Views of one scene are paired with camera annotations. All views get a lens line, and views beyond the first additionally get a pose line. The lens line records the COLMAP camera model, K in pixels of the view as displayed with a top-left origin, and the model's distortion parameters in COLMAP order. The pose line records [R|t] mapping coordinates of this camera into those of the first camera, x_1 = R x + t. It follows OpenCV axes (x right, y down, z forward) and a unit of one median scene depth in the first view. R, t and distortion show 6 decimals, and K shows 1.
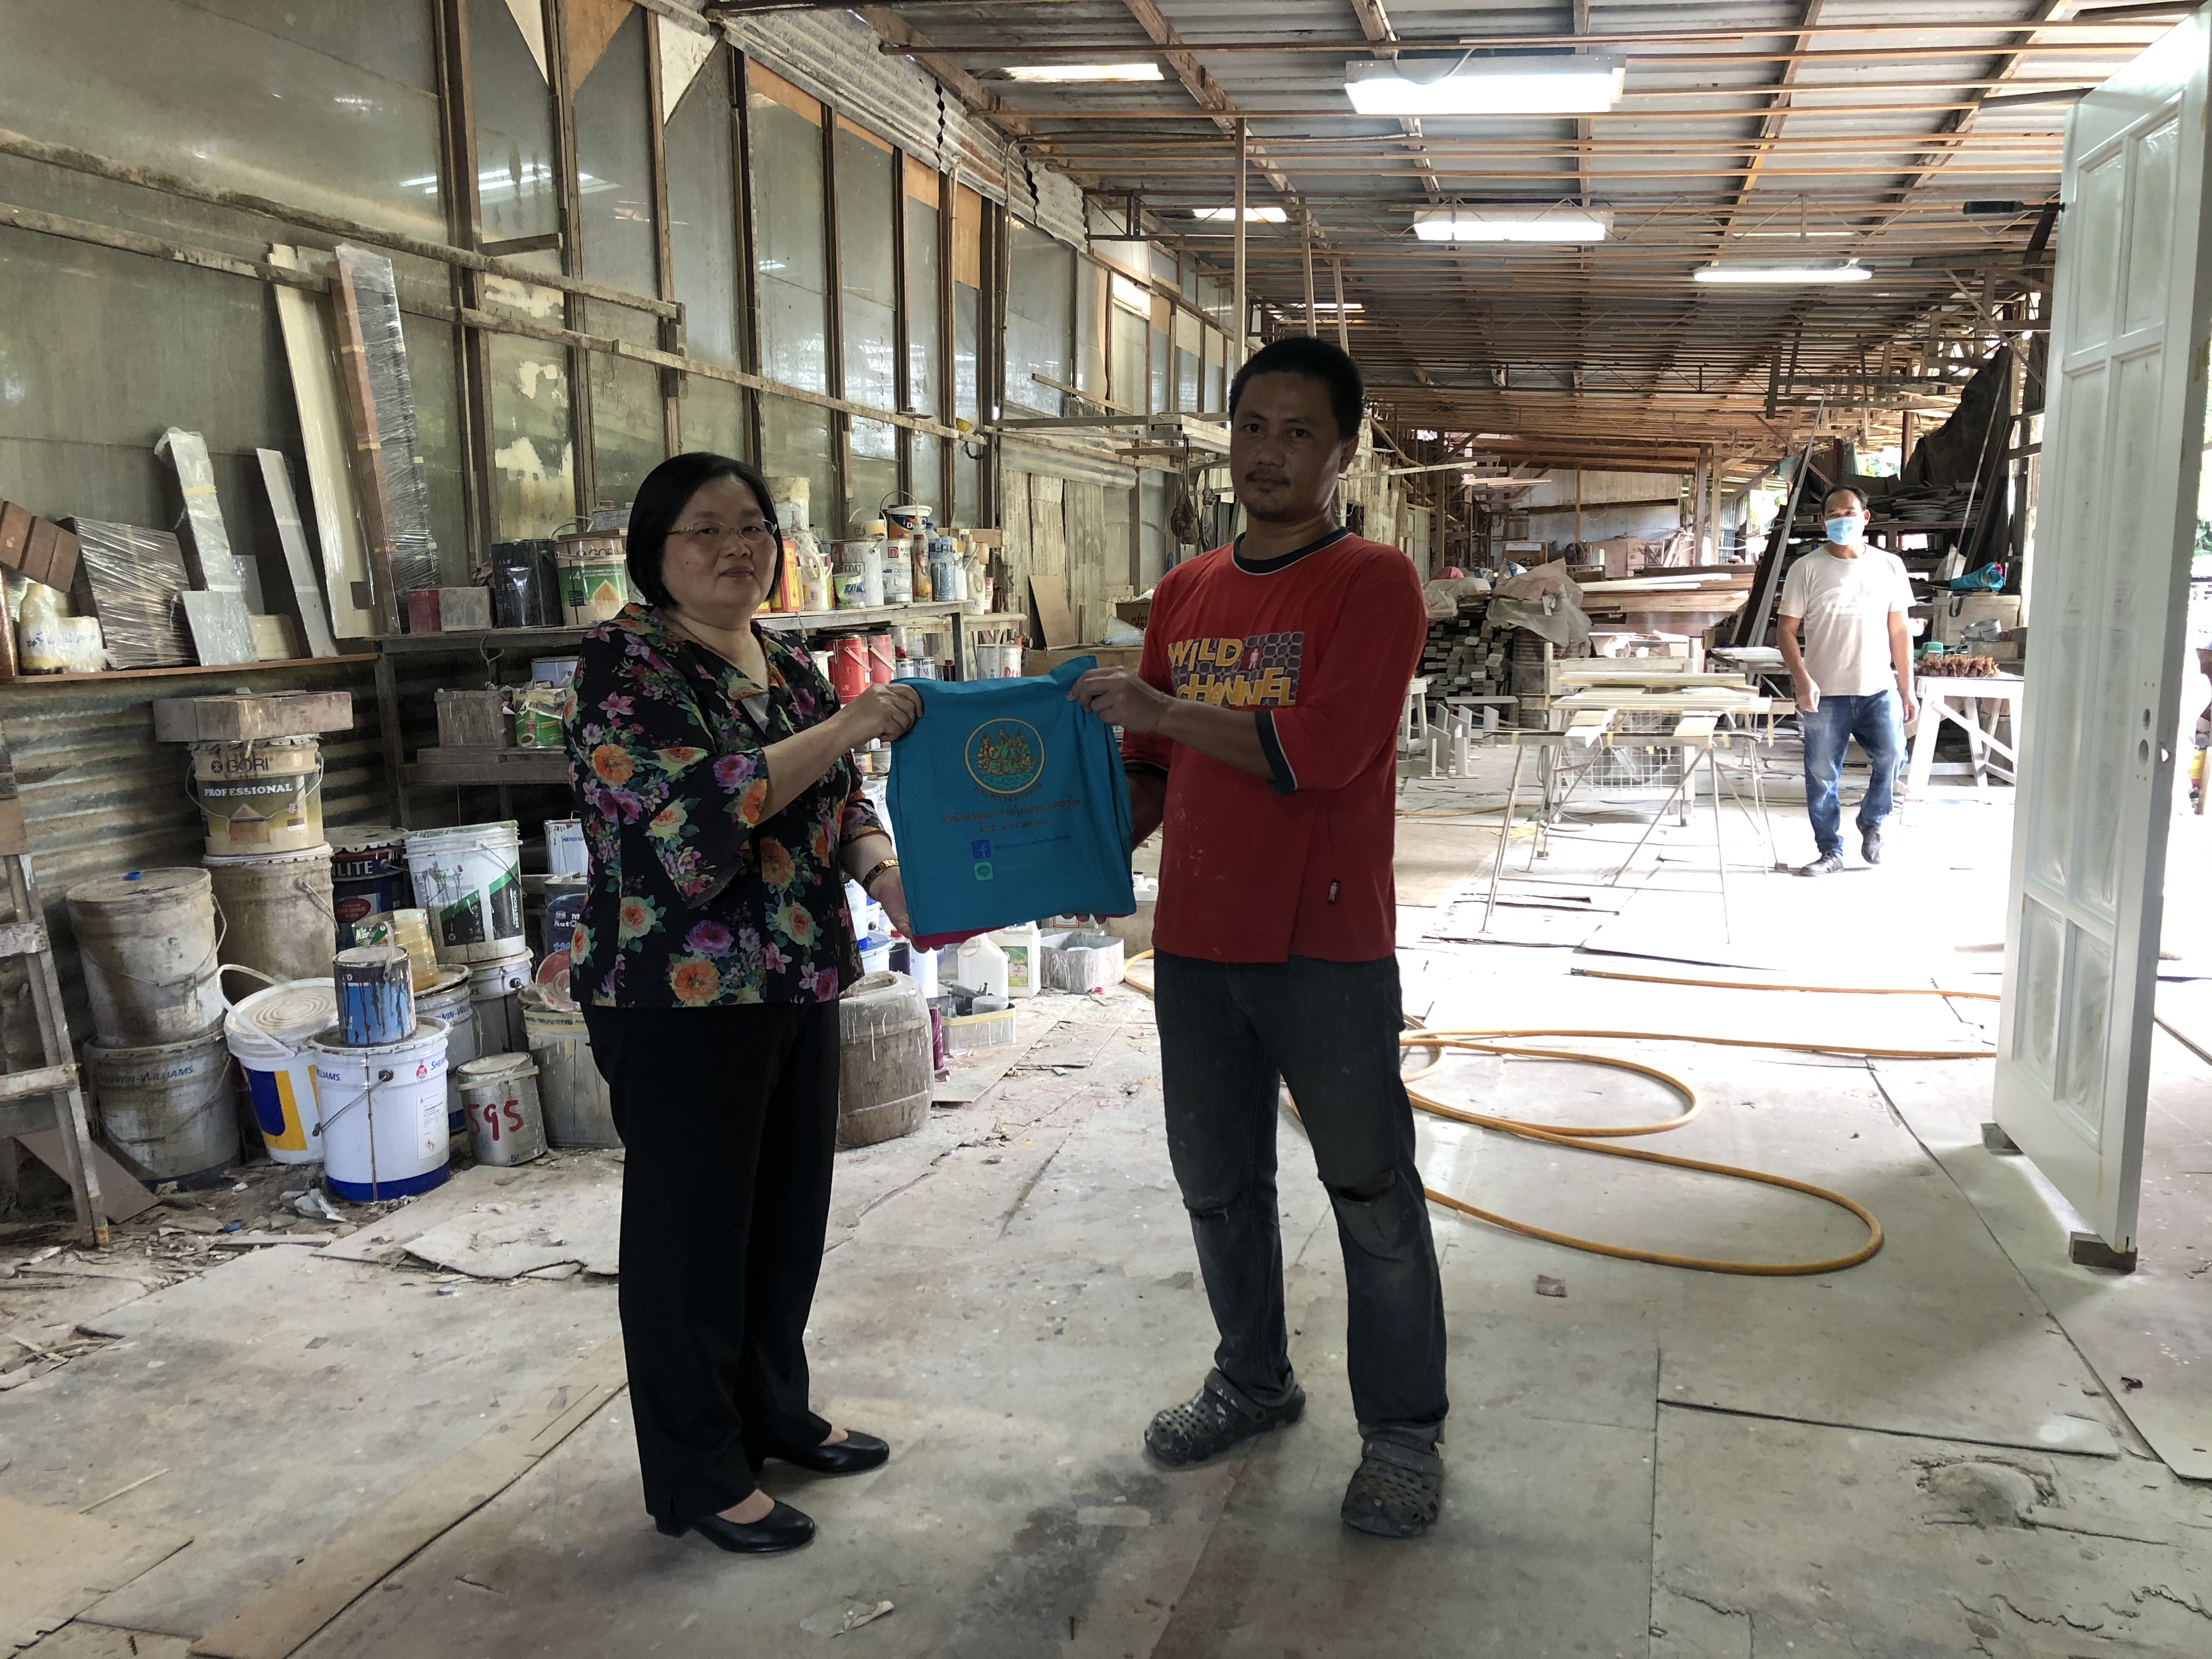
lens RADIAL K [[1774.9, 0, 1091.4], [0, 1774.9, 826.6], [0, 0, 1]] dist [0.015800, 0.009683]
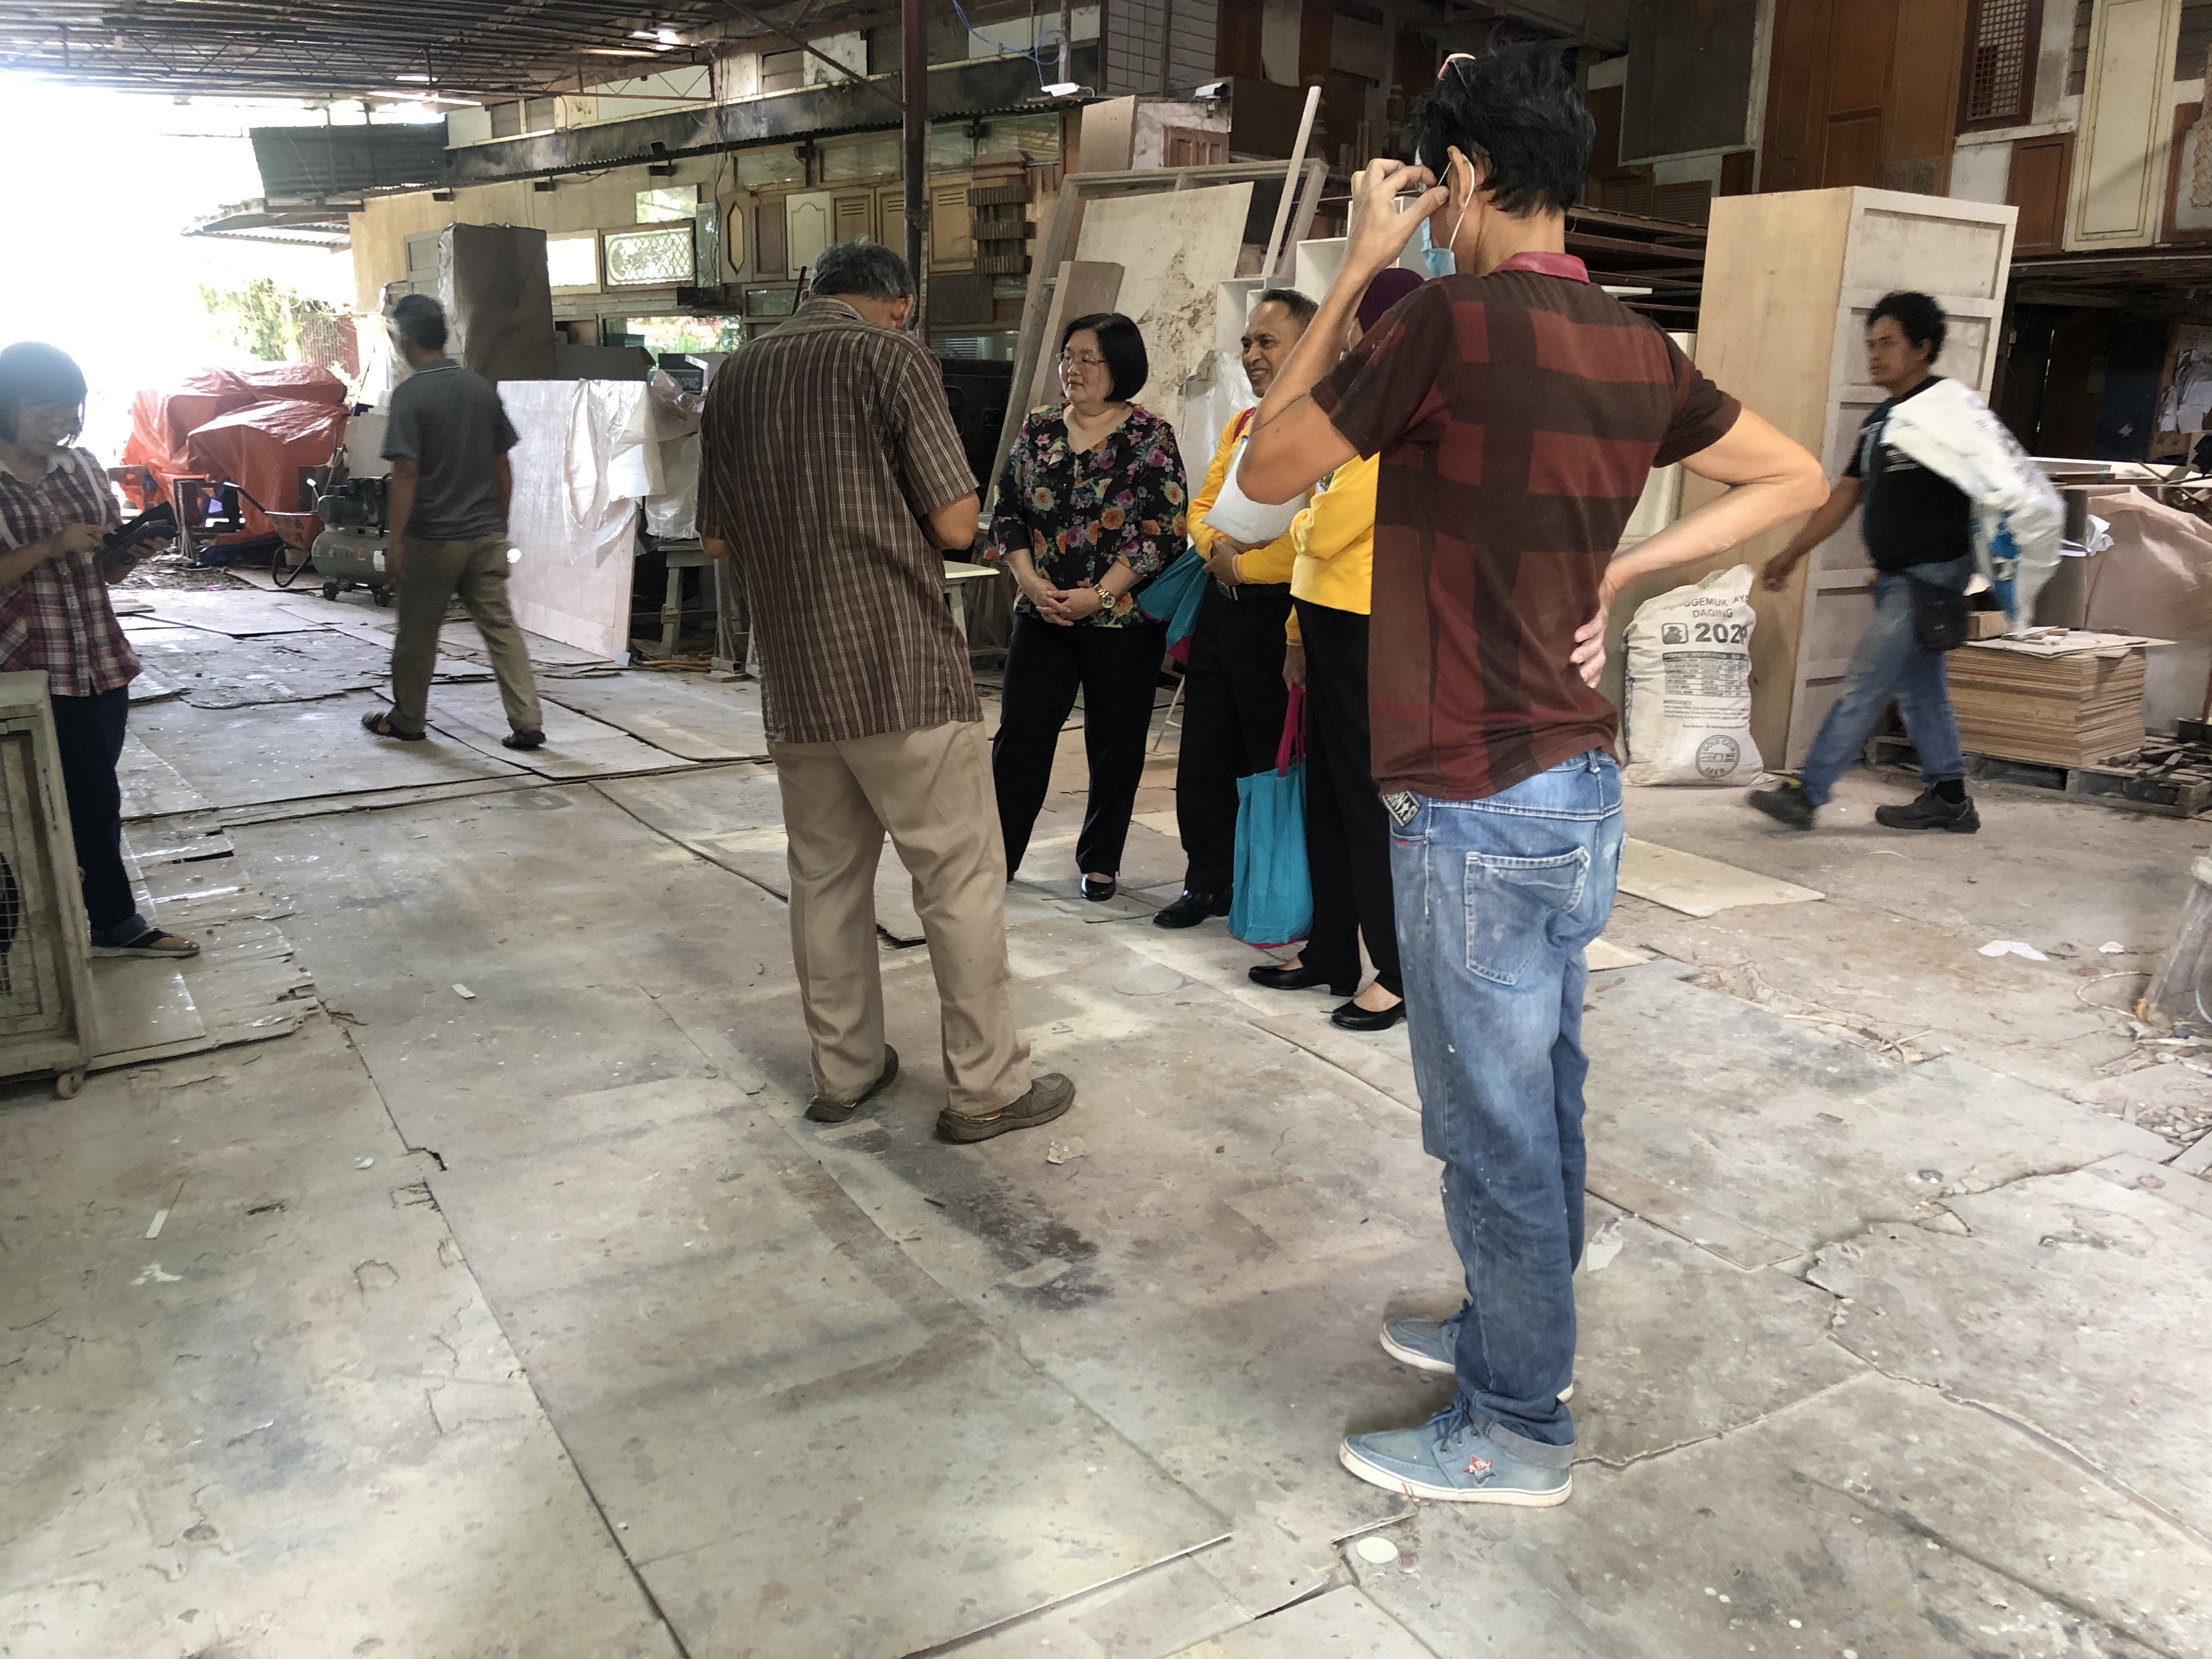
lens RADIAL K [[1774.9, 0, 1091.4], [0, 1774.9, 826.6], [0, 0, 1]] dist [0.015800, 0.009683]
pose [[-0.649338, 0.194199, -0.735287, 0.301196], [-0.106028, 0.934286, 0.340392, -0.091407], [0.753073, 0.298991, -0.586077, 0.662844]]
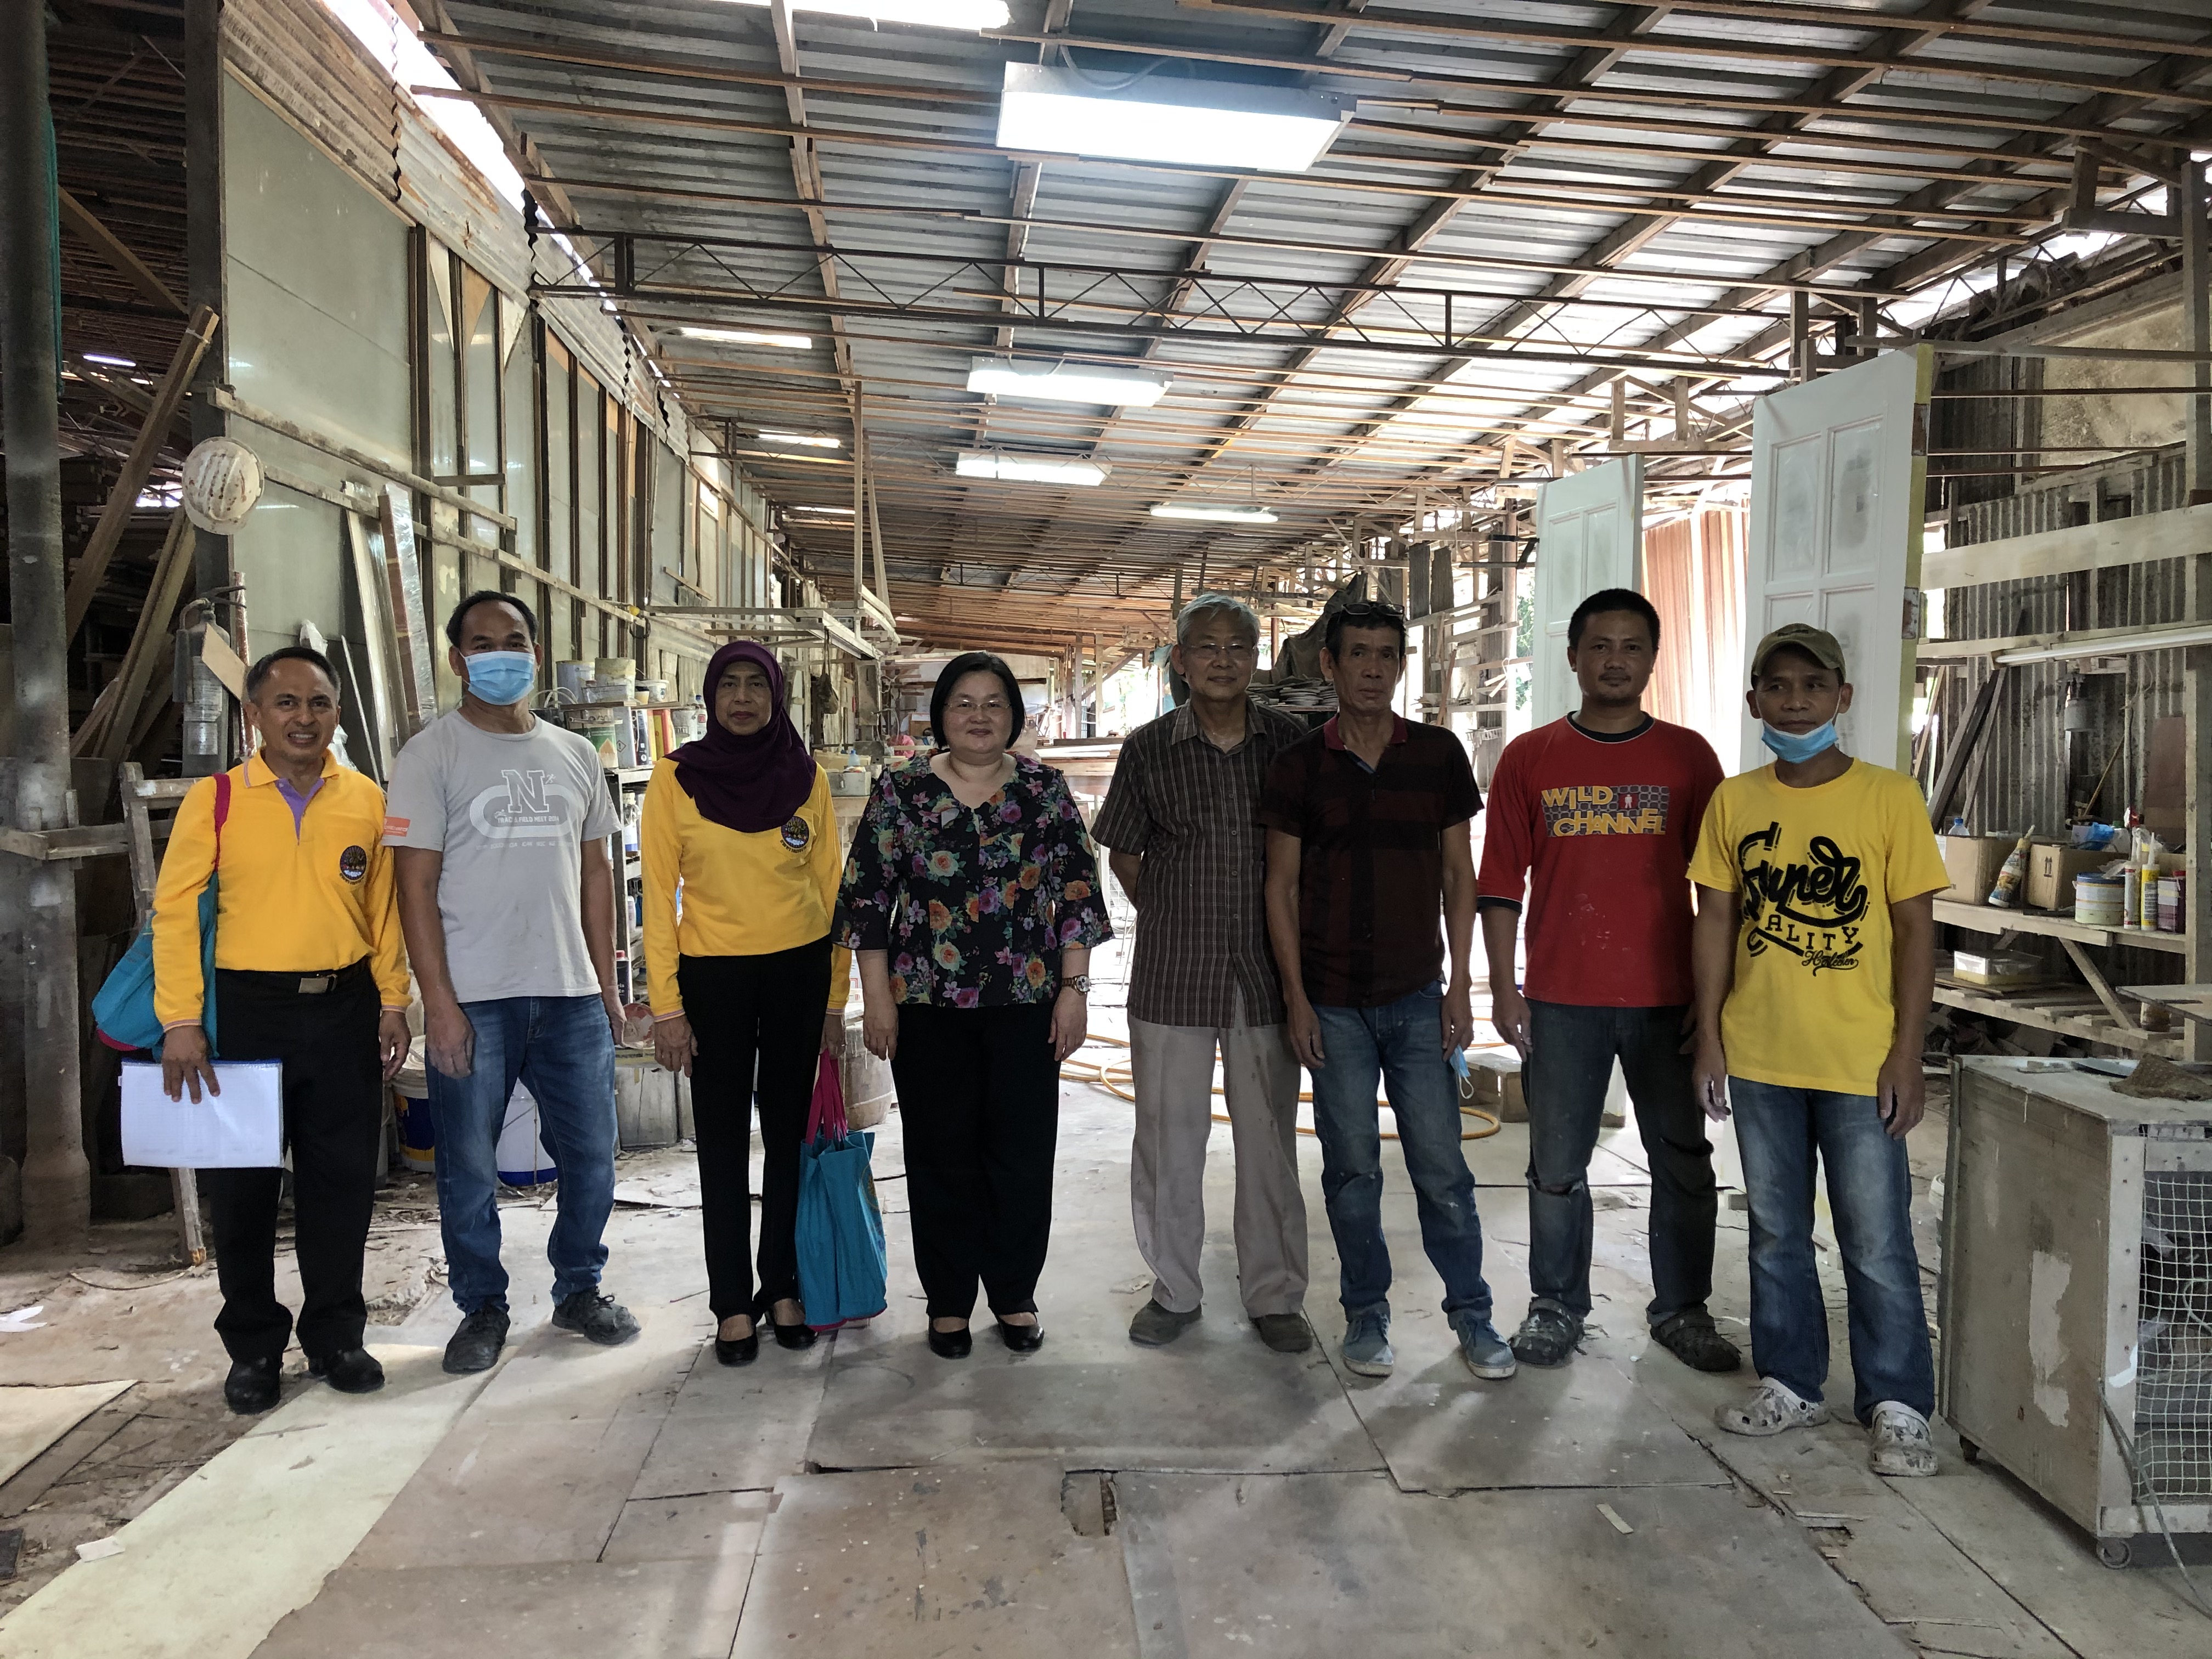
lens RADIAL K [[1773.1, 0, 1097.9], [0, 1773.1, 820.3], [0, 0, 1]] dist [0.020394, 0.002455]
pose [[0.932925, -0.005917, 0.360022, -0.319244], [0.040907, 0.995133, -0.089646, 0.044346], [-0.357740, 0.098360, 0.928627, -0.286700]]
